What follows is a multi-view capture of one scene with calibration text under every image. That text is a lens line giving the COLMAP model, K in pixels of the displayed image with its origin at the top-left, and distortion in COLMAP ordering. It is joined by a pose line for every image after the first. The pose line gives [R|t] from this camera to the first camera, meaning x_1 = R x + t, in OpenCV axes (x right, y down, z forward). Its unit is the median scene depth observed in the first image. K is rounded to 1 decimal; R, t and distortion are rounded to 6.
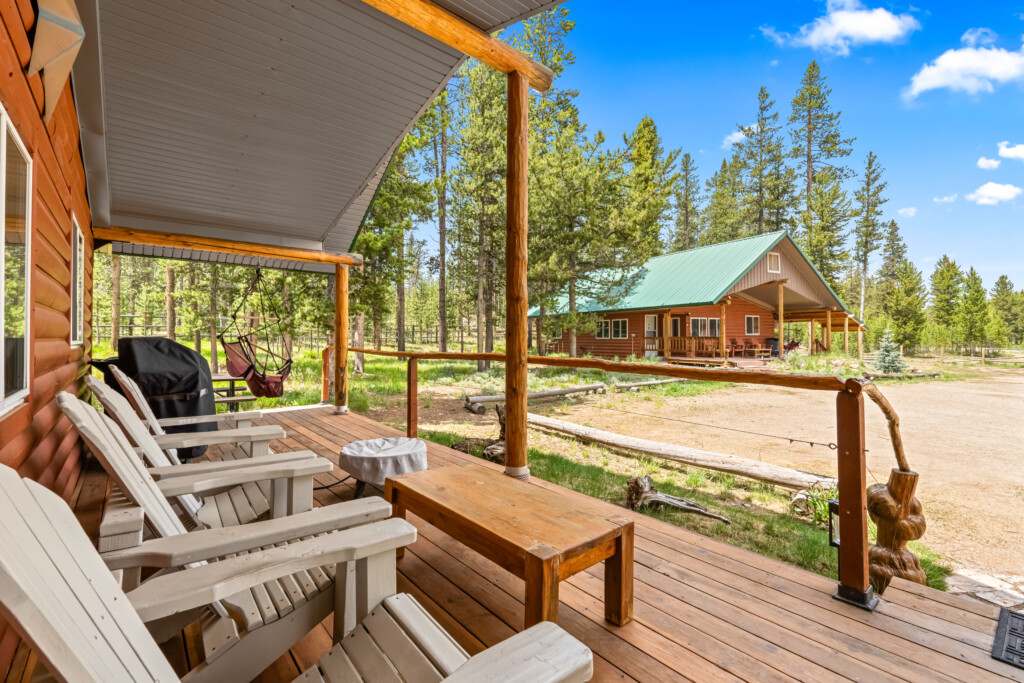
lens RADIAL K [[450.3, 0, 511.2], [0, 450.3, 338.1], [0, 0, 1]] dist [-0.002252, -0.000253]
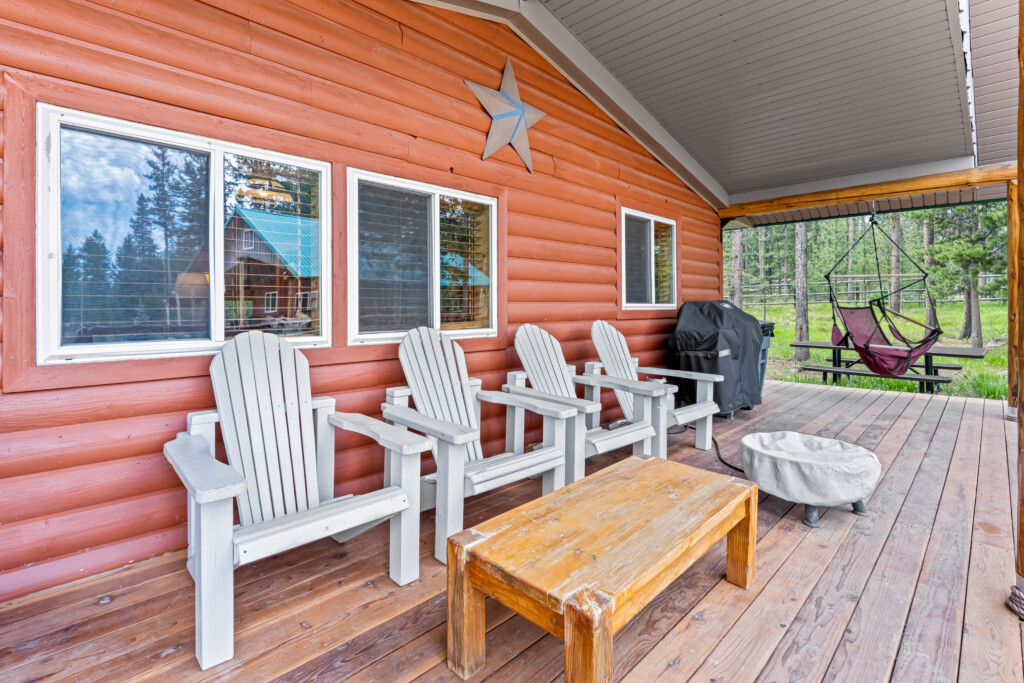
lens RADIAL K [[491.0, 0, 508.7], [0, 491.0, 313.7], [0, 0, 1]] dist [-0.001902, -0.000298]
pose [[0.083764, 0.011461, -0.996420, 0.429887], [0.008795, 0.999886, 0.012240, 0.011834], [0.996447, -0.009789, 0.083653, 0.425863]]
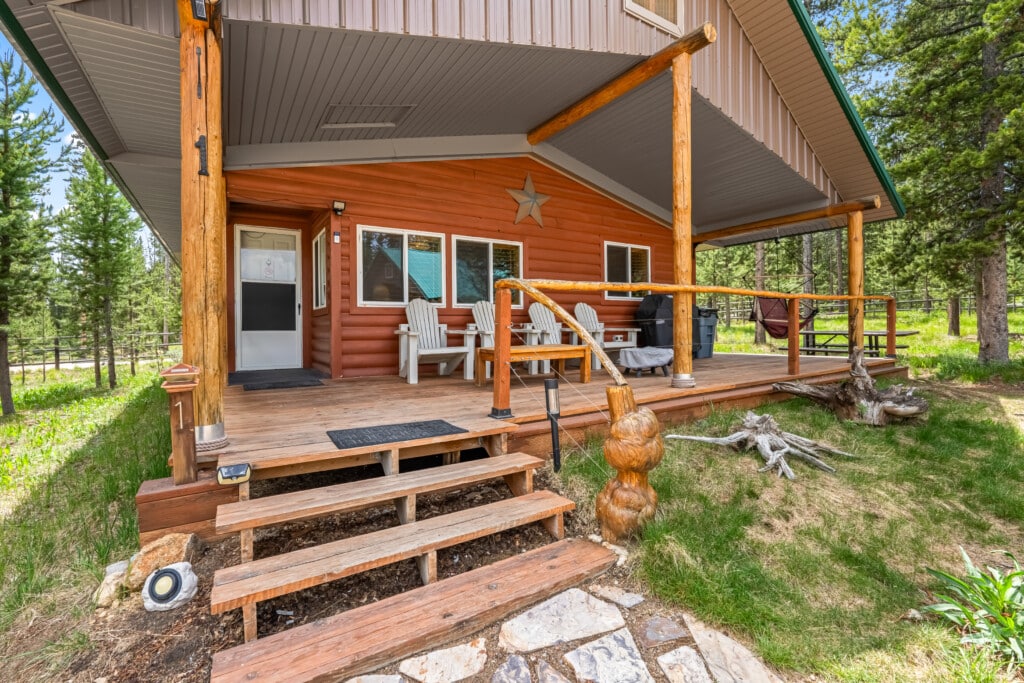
lens RADIAL K [[476.8, 0, 514.3], [0, 476.8, 331.4], [0, 0, 1]] dist [-0.002881, -0.000749]
pose [[-0.135377, -0.002858, -0.990790, 1.414390], [0.016602, 0.999849, -0.005152, 0.172710], [0.990655, -0.017147, -0.135309, 0.718058]]
